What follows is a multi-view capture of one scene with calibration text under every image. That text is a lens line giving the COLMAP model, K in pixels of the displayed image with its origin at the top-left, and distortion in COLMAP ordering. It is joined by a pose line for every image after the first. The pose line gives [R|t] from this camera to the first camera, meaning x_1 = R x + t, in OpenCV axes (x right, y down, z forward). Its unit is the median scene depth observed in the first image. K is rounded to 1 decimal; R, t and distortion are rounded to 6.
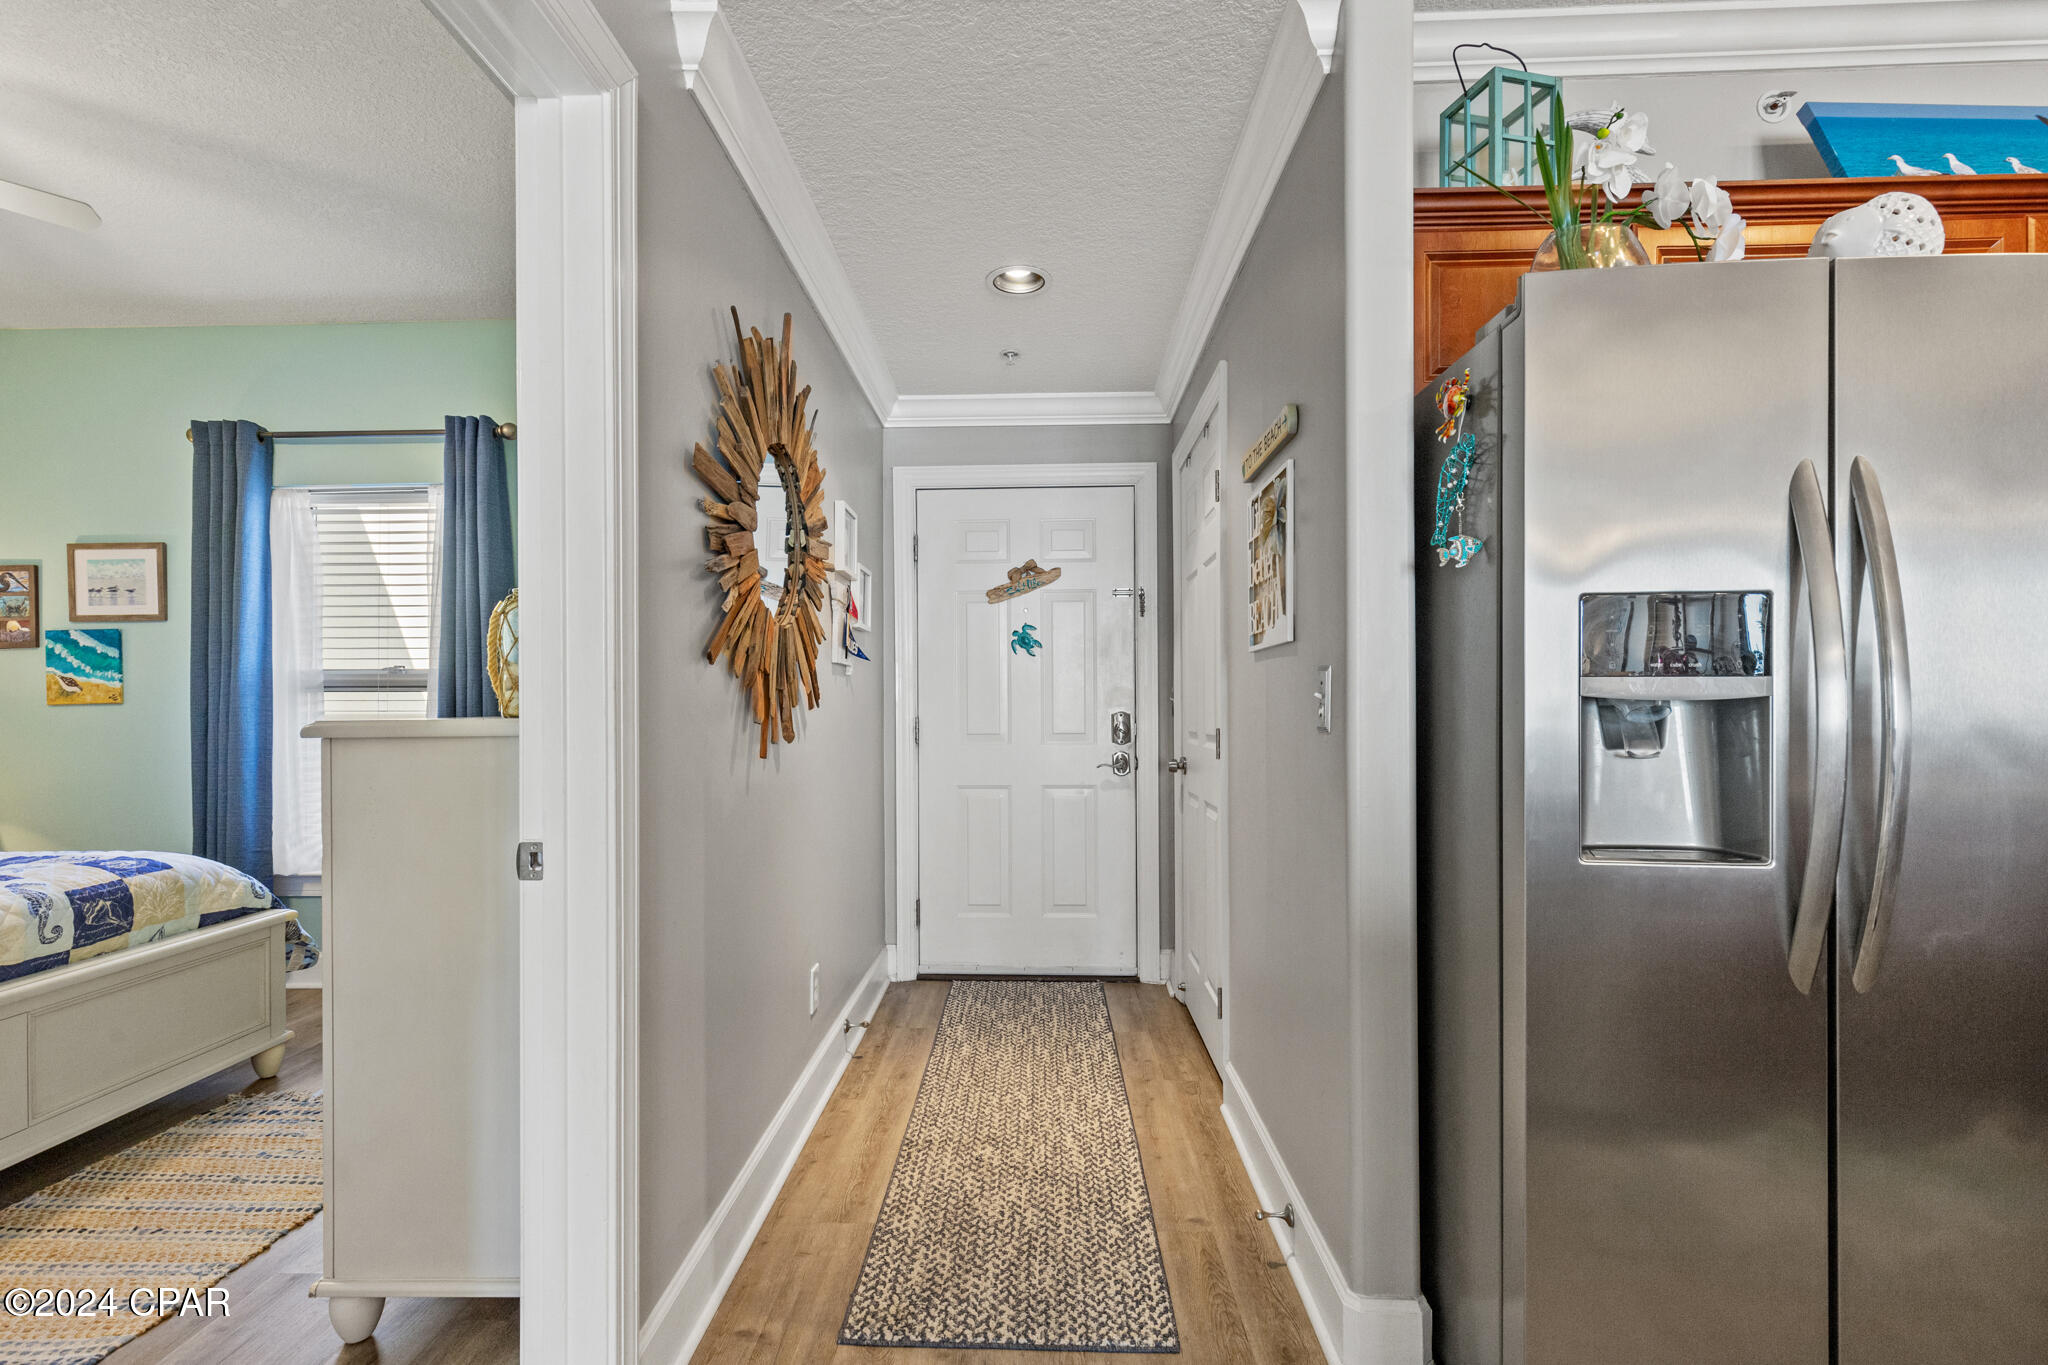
lens RADIAL K [[926.1, 0, 1016.0], [0, 926.1, 697.7], [0, 0, 1]] dist [0.007524, -0.000883]
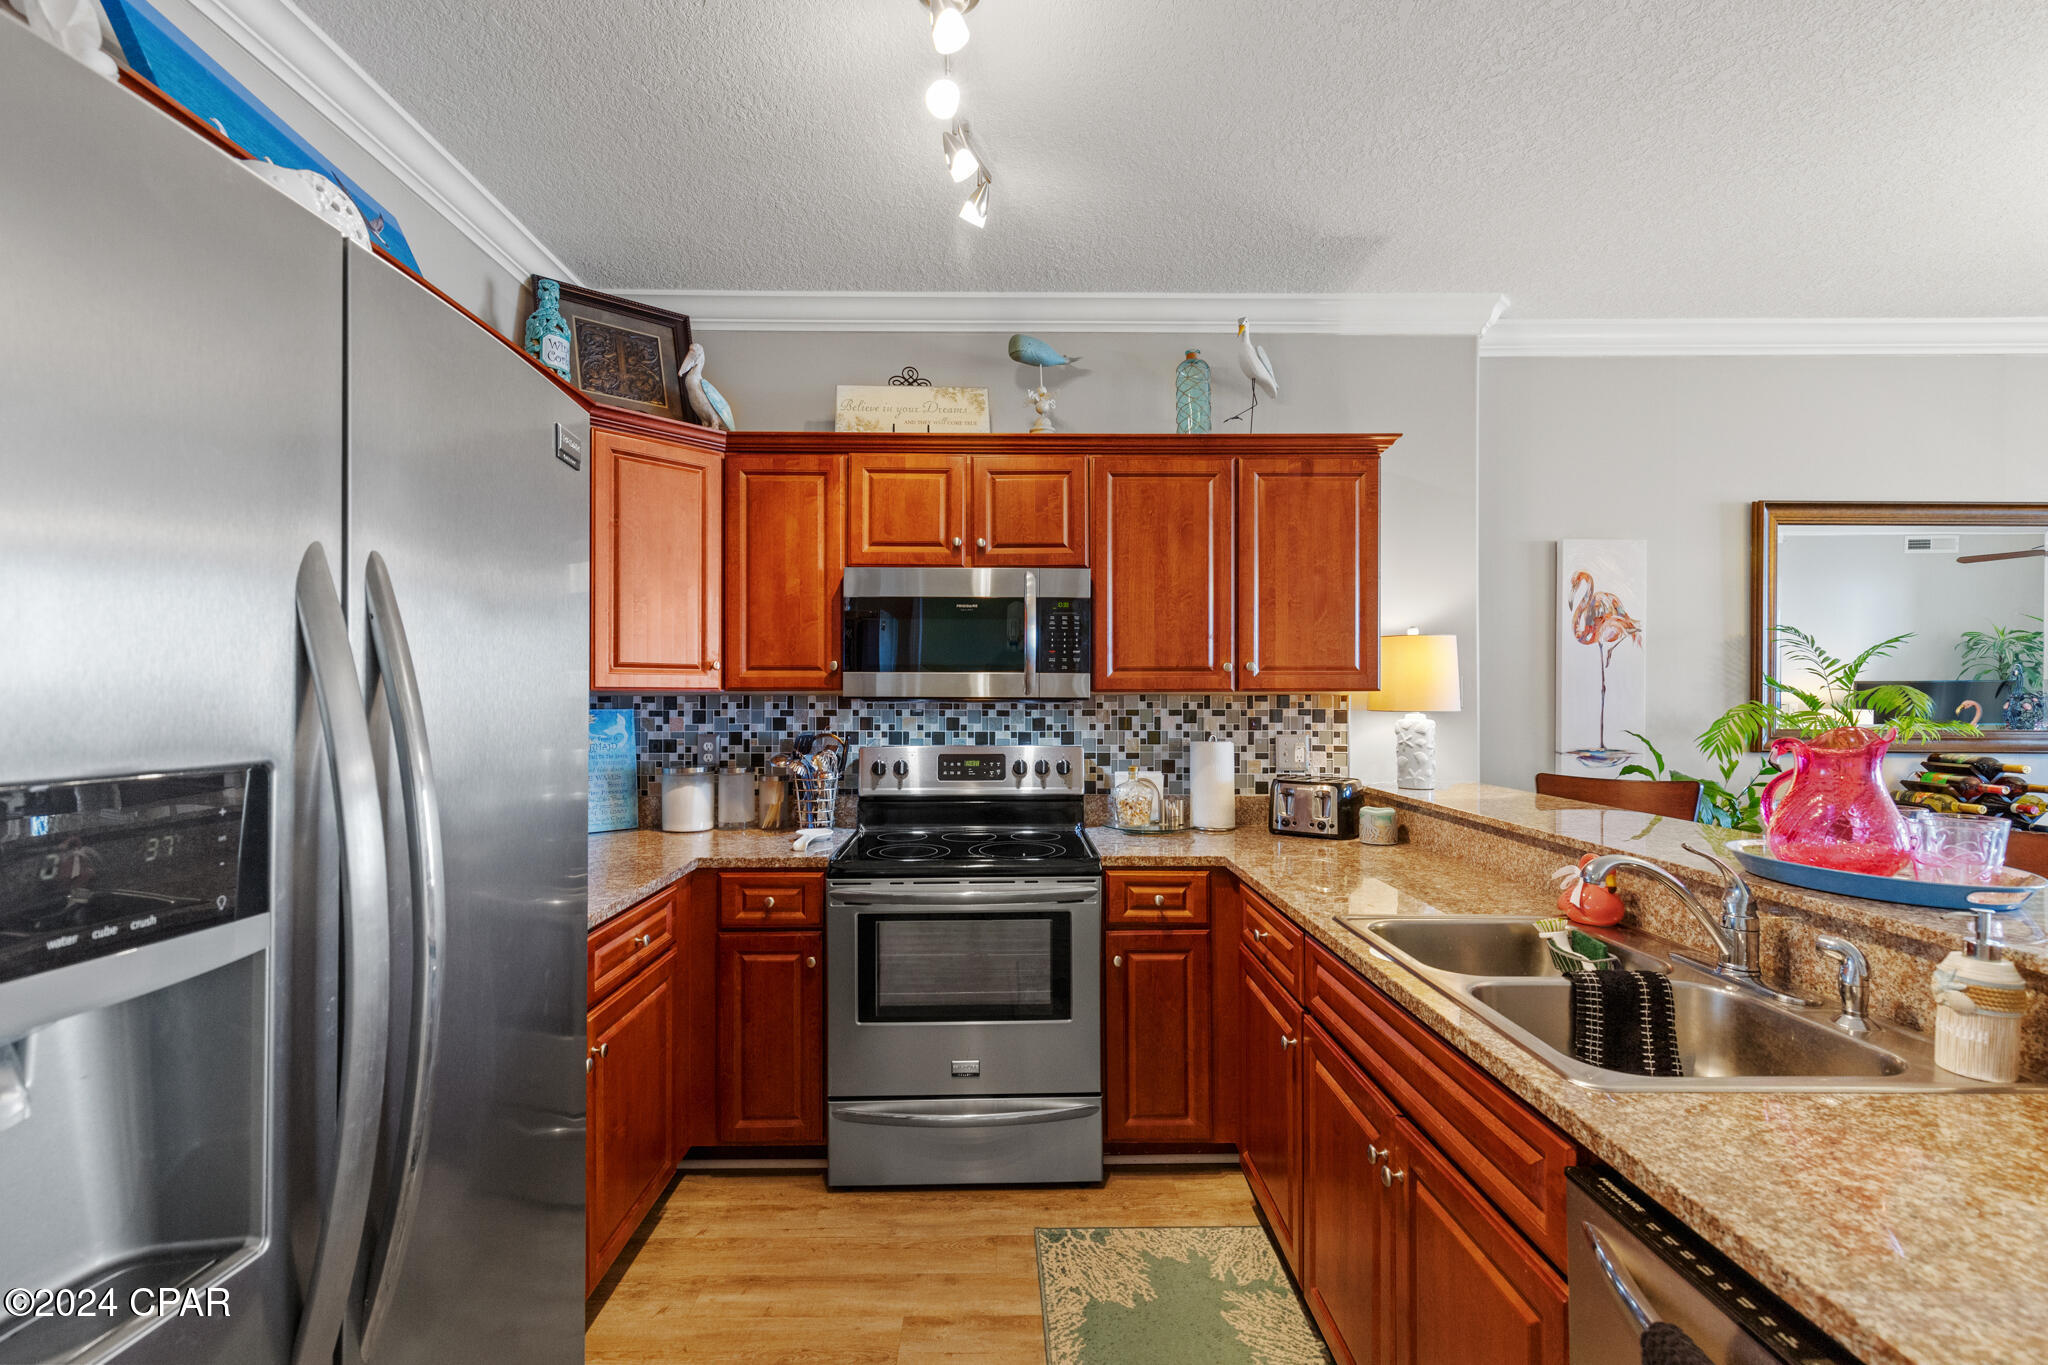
lens RADIAL K [[926.1, 0, 1017.7], [0, 926.1, 696.8], [0, 0, 1]] dist [0.007524, -0.000883]
pose [[-0.036271, 0.005008, 0.999329, 0.079672], [-0.002844, 0.999983, -0.005115, -0.054275], [-0.999338, -0.003028, -0.036256, 0.197515]]
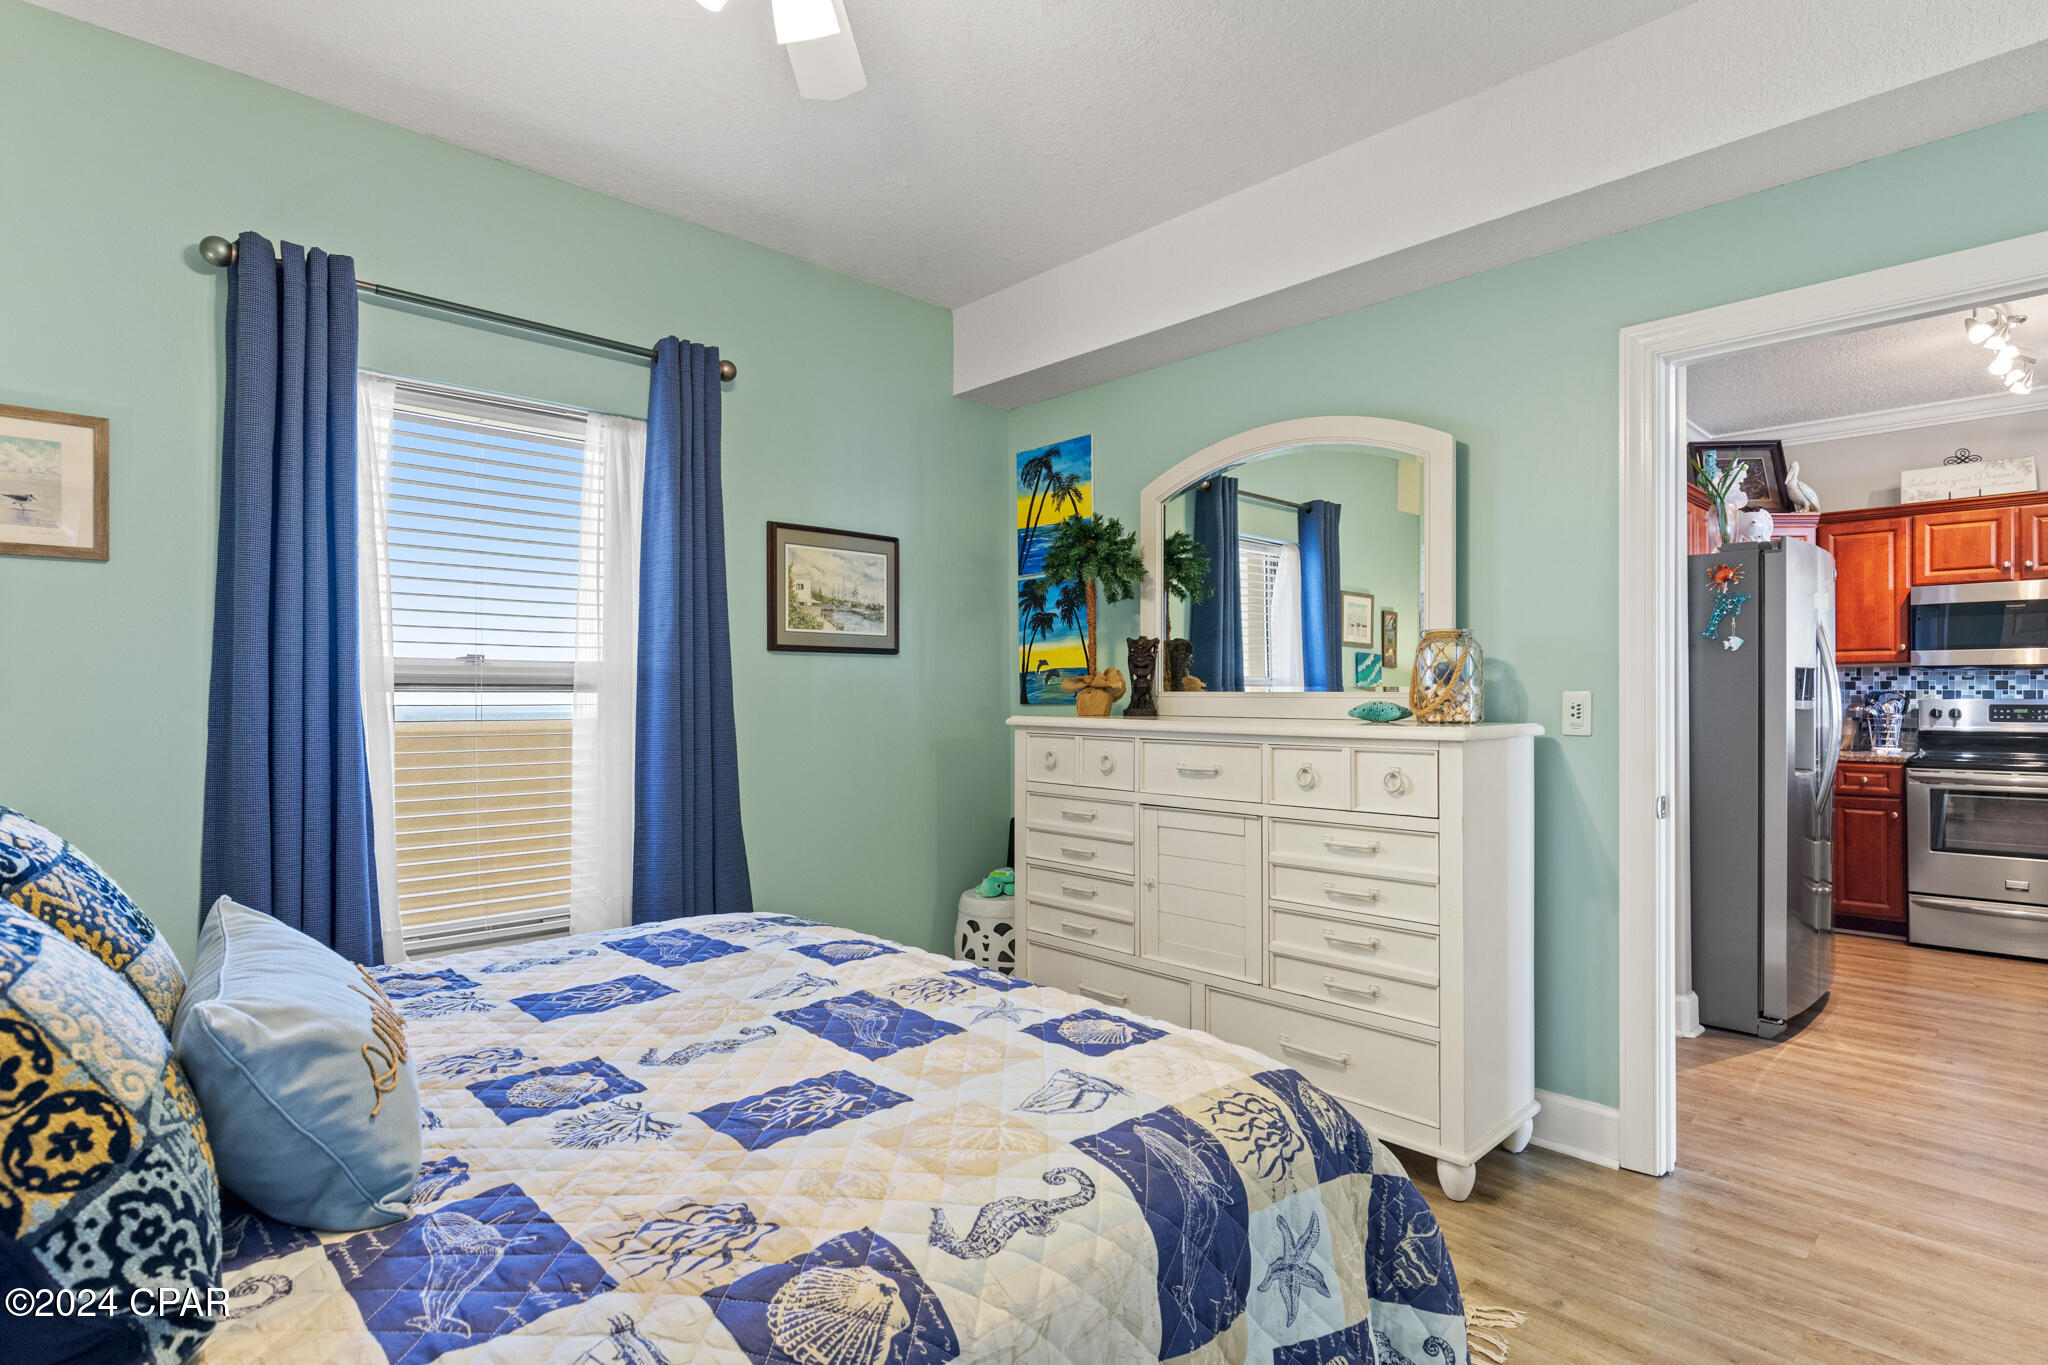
lens RADIAL K [[1026.4, 0, 1023.9], [0, 1026.4, 691.0], [0, 0, 1]] dist [0.000905, 0.001327]
pose [[0.702055, 0.009957, 0.712053, -0.998563], [-0.006330, 0.999950, -0.007741, -0.004722], [-0.712094, 0.000927, 0.702083, 0.191857]]
